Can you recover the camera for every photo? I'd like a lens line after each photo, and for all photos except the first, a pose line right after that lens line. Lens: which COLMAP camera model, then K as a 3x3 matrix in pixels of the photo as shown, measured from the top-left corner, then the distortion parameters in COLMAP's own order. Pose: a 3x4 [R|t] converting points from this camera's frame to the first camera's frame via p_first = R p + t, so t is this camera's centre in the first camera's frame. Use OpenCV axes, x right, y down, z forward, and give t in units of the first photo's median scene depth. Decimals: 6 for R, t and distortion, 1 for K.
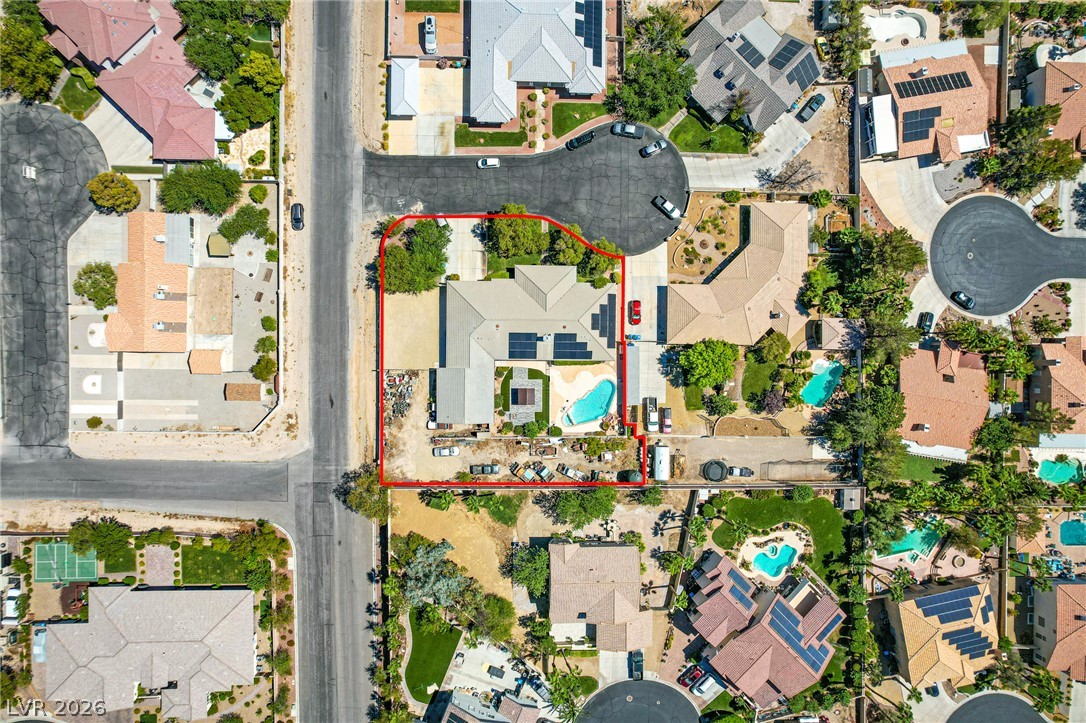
lens RADIAL K [[687.8, 0, 551.6], [0, 687.8, 362.6], [0, 0, 1]] dist [-0.095676, 0.089800]
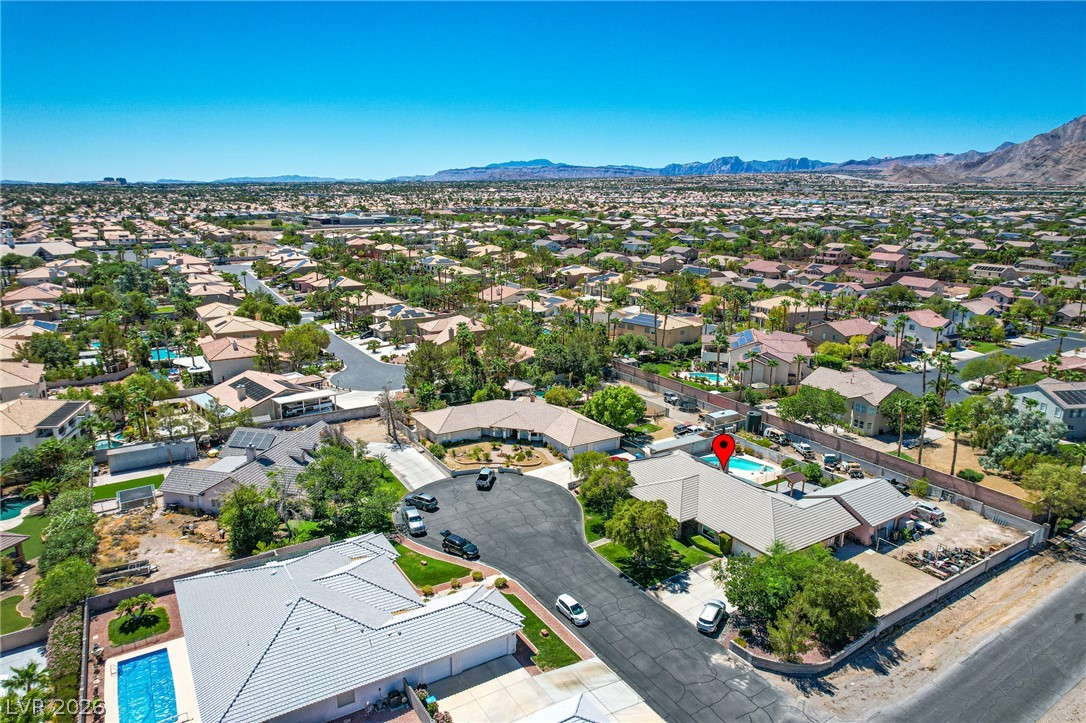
lens RADIAL K [[687.8, 0, 551.6], [0, 687.8, 362.6], [0, 0, 1]] dist [-0.095676, 0.089800]
pose [[-0.546756, -0.268966, 0.792916, -0.464701], [0.835686, -0.116672, 0.536672, -0.577886], [-0.051836, 0.956057, 0.288562, 0.651297]]
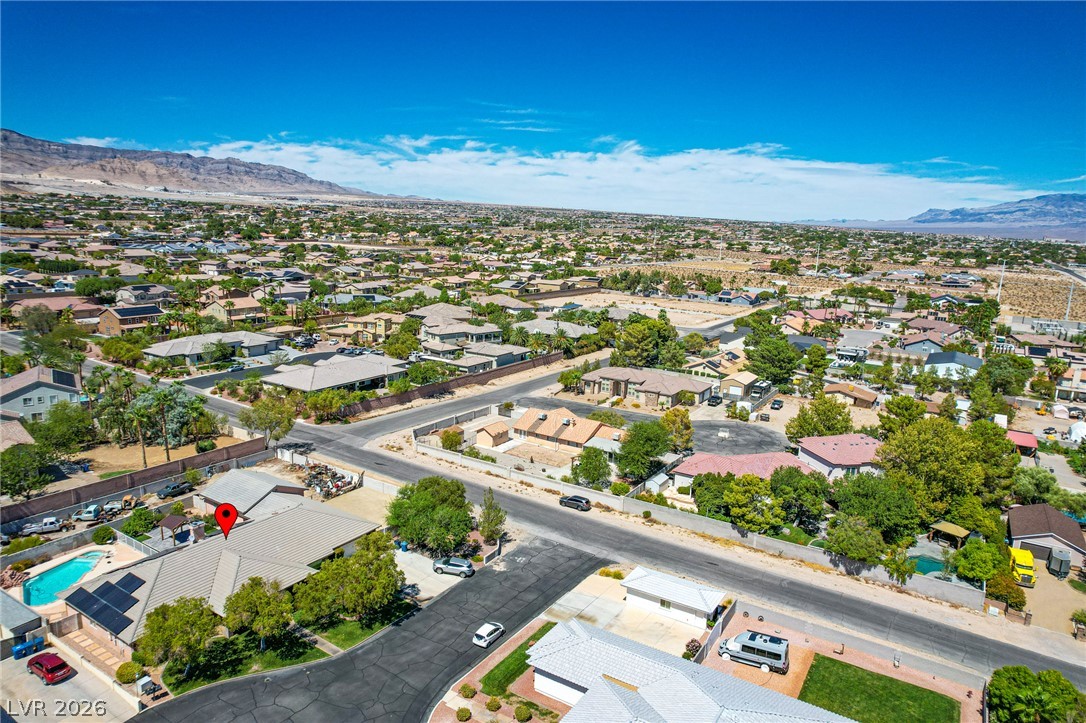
lens RADIAL K [[687.8, 0, 551.6], [0, 687.8, 362.6], [0, 0, 1]] dist [-0.095676, 0.089800]
pose [[-0.520256, 0.090181, -0.849235, 0.318094], [-0.851016, -0.137940, 0.506699, -0.576576], [-0.071449, 0.986327, 0.148510, 0.706102]]
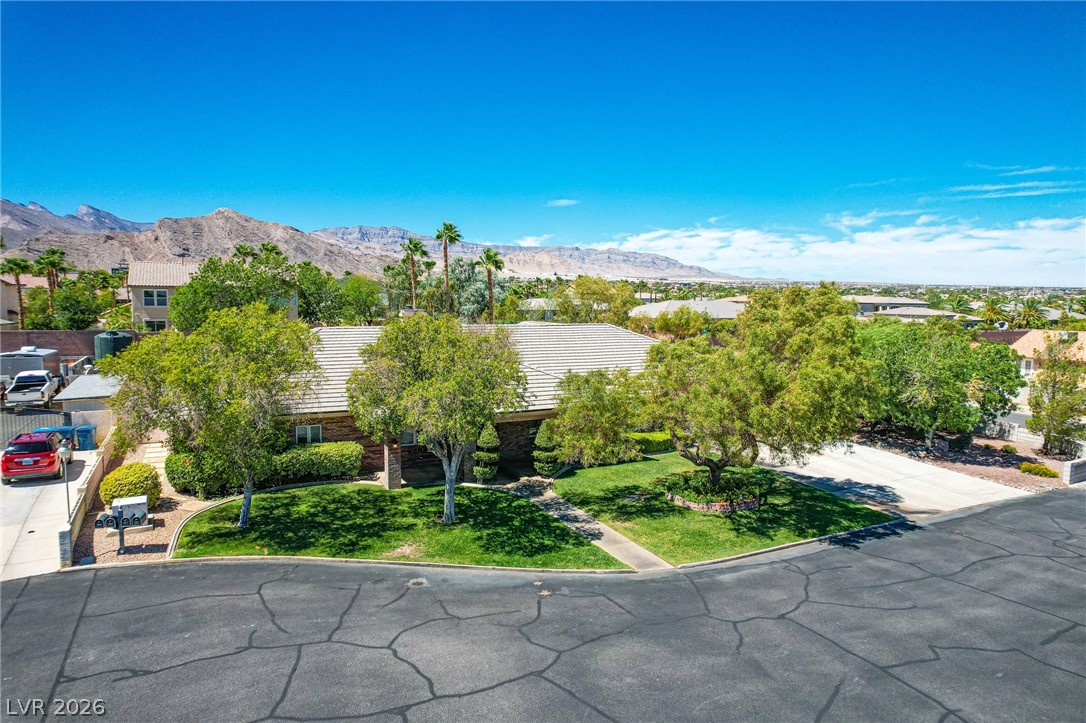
lens RADIAL K [[687.8, 0, 551.6], [0, 687.8, 362.6], [0, 0, 1]] dist [-0.095676, 0.089800]
pose [[-0.875377, -0.026247, -0.482727, 0.085683], [-0.479386, -0.081927, 0.873772, -0.331484], [-0.062483, 0.996293, 0.059134, 0.955543]]
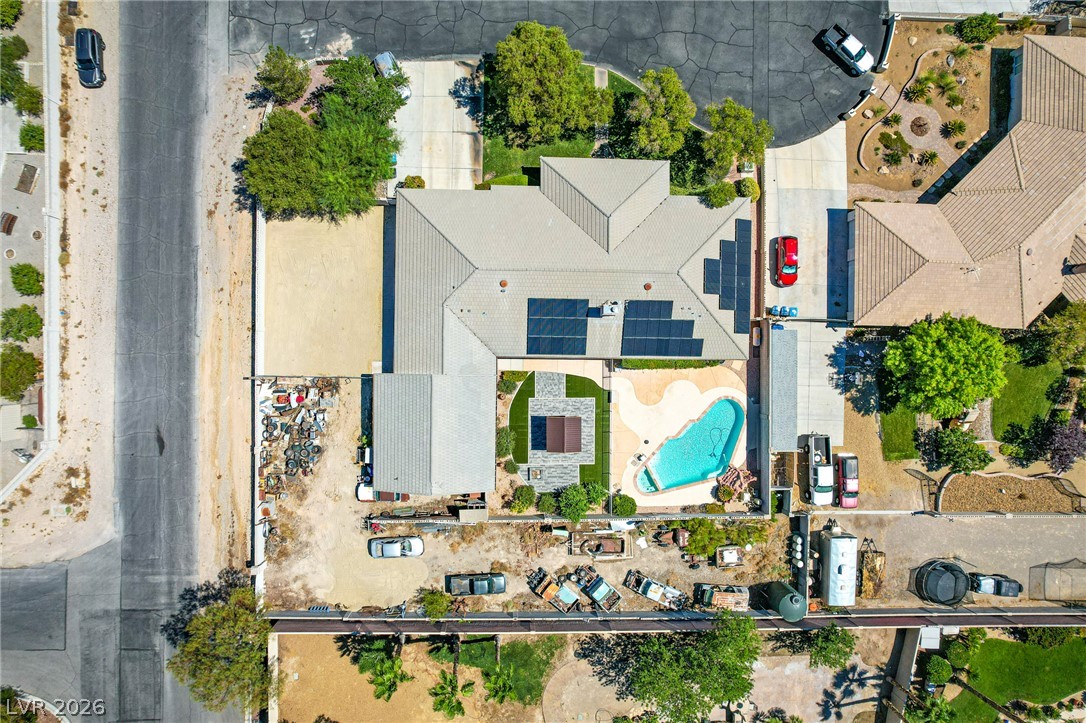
lens RADIAL K [[687.8, 0, 551.6], [0, 687.8, 362.6], [0, 0, 1]] dist [-0.095676, 0.089800]
pose [[0.999966, 0.003672, -0.007399, -0.041209], [-0.003679, 0.999993, -0.000937, 0.000326], [0.007395, 0.000964, 0.999972, 0.519074]]
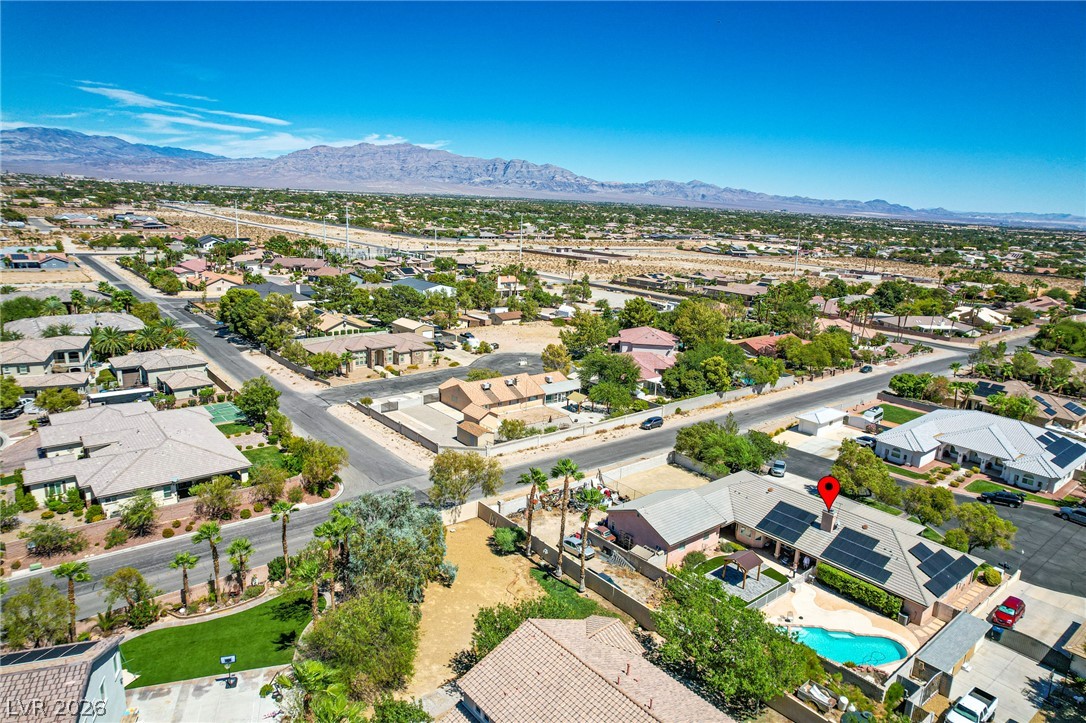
lens RADIAL K [[687.8, 0, 551.6], [0, 687.8, 362.6], [0, 0, 1]] dist [-0.095676, 0.089800]
pose [[0.640321, 0.144092, -0.754471, 0.260720], [-0.768107, 0.119112, -0.629145, 0.492355], [-0.000788, 0.982369, 0.186948, 0.721127]]
